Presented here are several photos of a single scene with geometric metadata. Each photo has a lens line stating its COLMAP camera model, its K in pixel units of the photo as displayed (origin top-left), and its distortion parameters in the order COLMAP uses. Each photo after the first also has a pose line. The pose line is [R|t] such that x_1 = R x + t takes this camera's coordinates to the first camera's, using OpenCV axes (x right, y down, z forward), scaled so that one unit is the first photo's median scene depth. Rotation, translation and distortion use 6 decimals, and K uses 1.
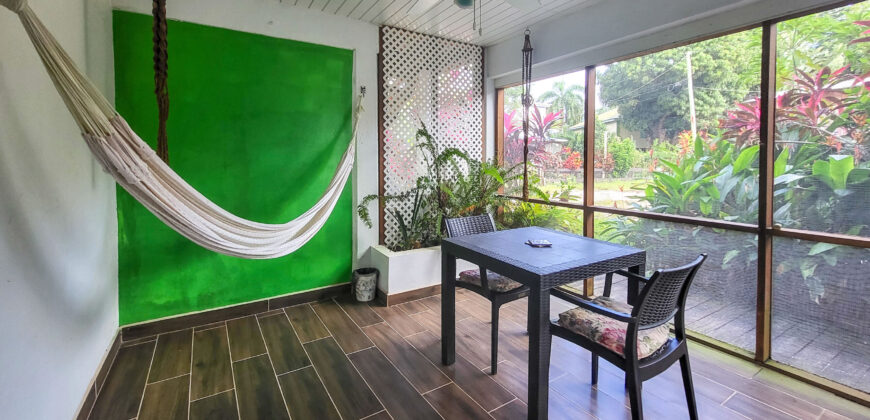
lens RADIAL K [[358.5, 0, 442.6], [0, 358.5, 173.8], [0, 0, 1]] dist [0.001429, -0.000161]
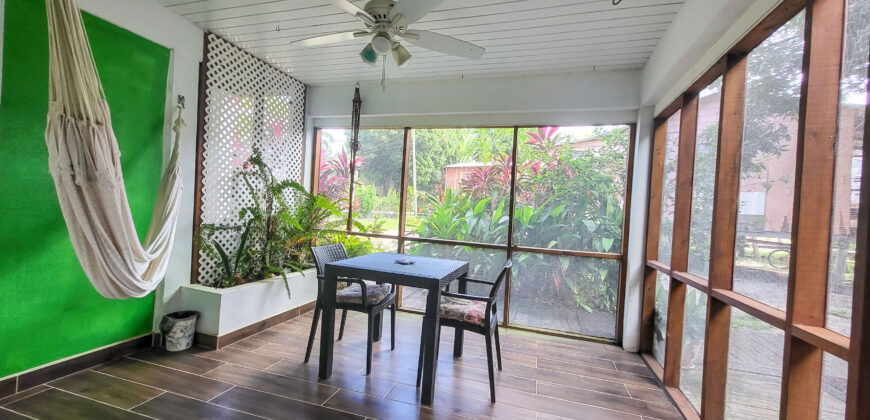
lens RADIAL K [[346.1, 0, 434.3], [0, 346.1, 214.7], [0, 0, 1]] dist [0.001657, -0.002744]
pose [[0.757894, 0.035299, 0.651422, -0.283797], [-0.035651, 0.999284, -0.012670, 0.022663], [-0.651403, -0.013621, 0.758610, -0.003640]]
